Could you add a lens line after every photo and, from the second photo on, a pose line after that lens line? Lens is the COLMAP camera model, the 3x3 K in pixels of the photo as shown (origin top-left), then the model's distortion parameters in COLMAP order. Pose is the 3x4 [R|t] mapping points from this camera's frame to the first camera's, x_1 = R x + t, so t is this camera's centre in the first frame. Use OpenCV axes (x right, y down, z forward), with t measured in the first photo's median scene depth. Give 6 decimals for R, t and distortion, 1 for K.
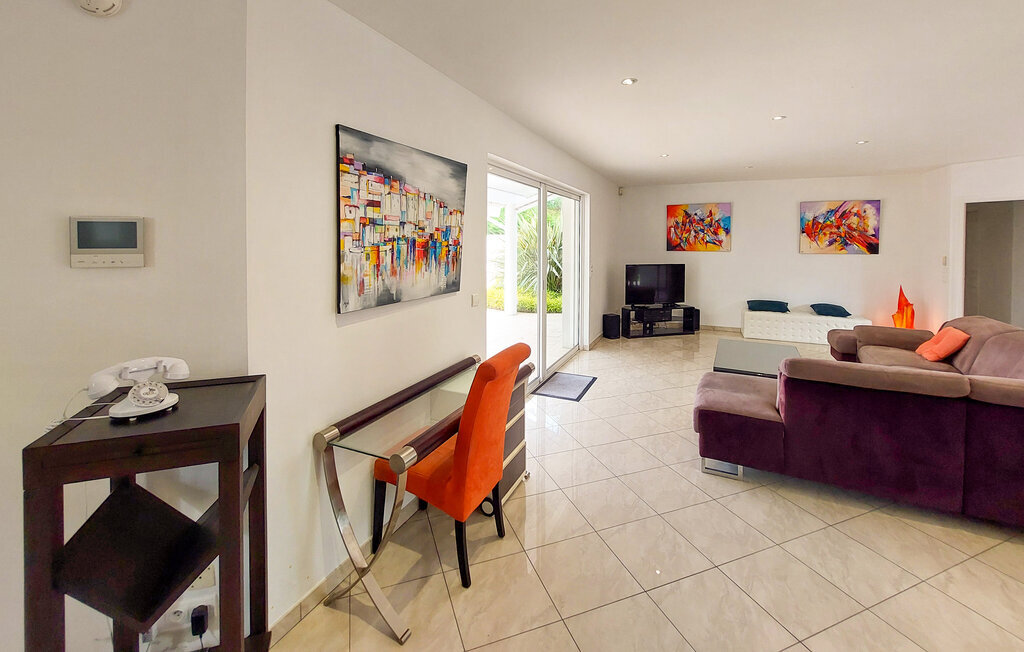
lens RADIAL K [[421.4, 0, 513.1], [0, 421.4, 247.2], [0, 0, 1]] dist [-0.031339, 0.003101]
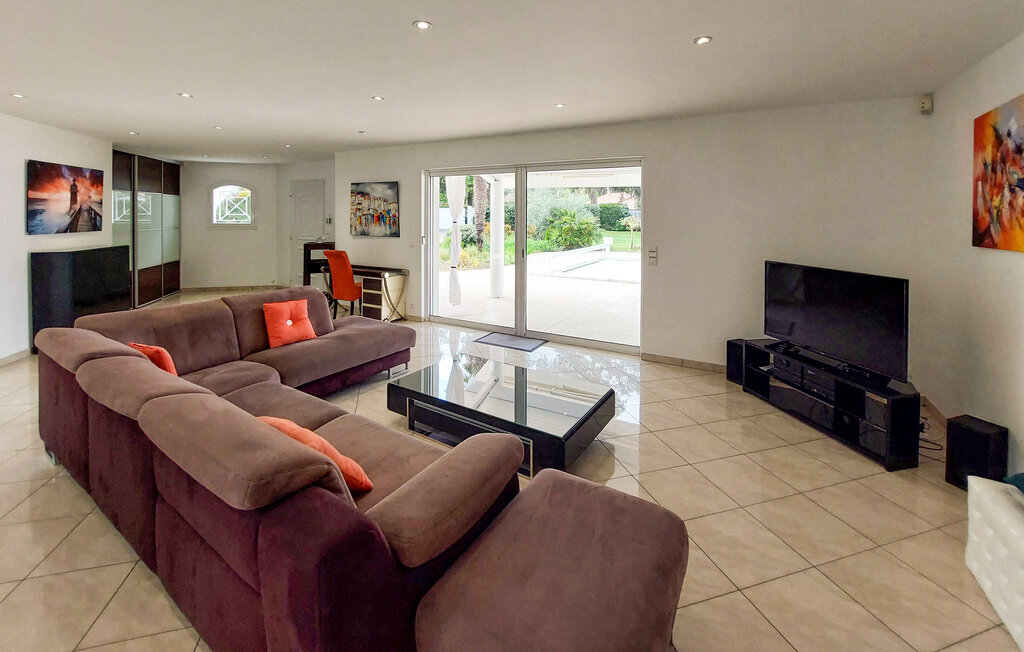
lens RADIAL K [[421.4, 0, 479.4], [0, 421.4, 226.0], [0, 0, 1]] dist [-0.031339, 0.003101]
pose [[-0.110534, 0.022391, -0.993620, 2.180680], [-0.020500, 0.999482, 0.024803, -0.023566], [0.993661, 0.023111, -0.110017, 1.770863]]
